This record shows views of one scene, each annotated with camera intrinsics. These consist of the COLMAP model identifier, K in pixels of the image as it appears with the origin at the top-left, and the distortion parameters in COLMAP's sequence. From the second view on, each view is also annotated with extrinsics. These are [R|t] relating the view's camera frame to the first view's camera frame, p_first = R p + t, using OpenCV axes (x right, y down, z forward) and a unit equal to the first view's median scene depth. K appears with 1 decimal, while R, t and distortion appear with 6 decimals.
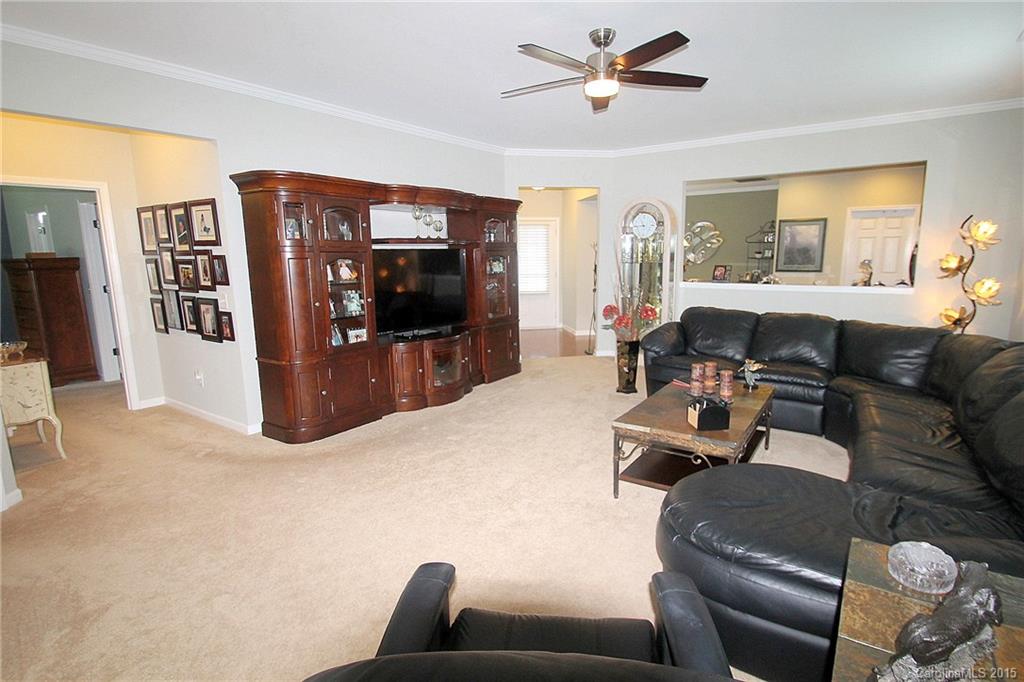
lens RADIAL K [[487.9, 0, 525.2], [0, 487.9, 344.4], [0, 0, 1]] dist [0.028728, -0.025974]
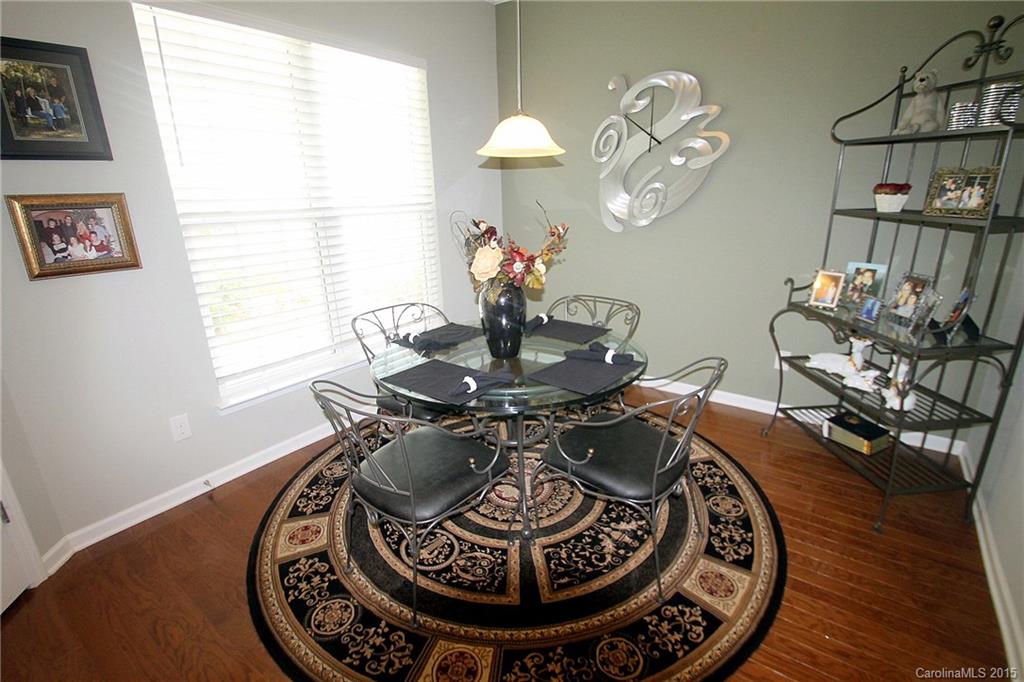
lens RADIAL K [[487.9, 0, 525.2], [0, 487.9, 344.4], [0, 0, 1]] dist [0.028728, -0.025974]
pose [[0.999668, -0.011125, 0.023223, 0.368487], [0.008191, 0.992398, 0.122795, -0.176632], [-0.024412, -0.122564, 0.992160, 0.938831]]
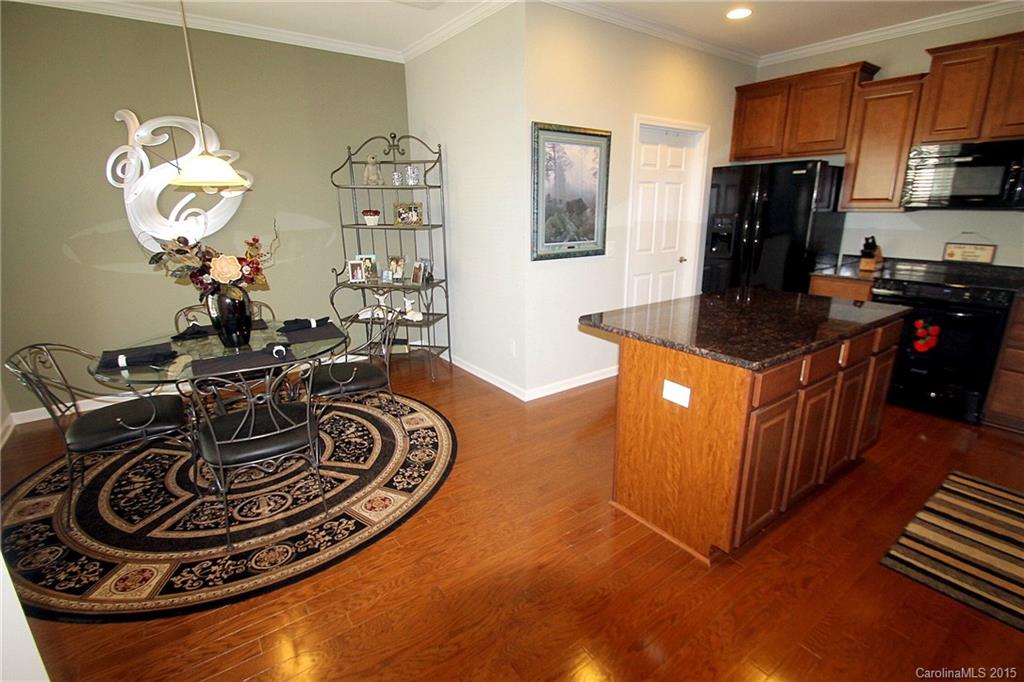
lens RADIAL K [[487.9, 0, 525.2], [0, 487.9, 344.4], [0, 0, 1]] dist [0.028728, -0.025974]
pose [[0.282932, -0.250108, 0.925957, 0.124950], [0.182405, 0.961815, 0.204058, -0.170674], [-0.941636, 0.111164, 0.317749, 0.918149]]
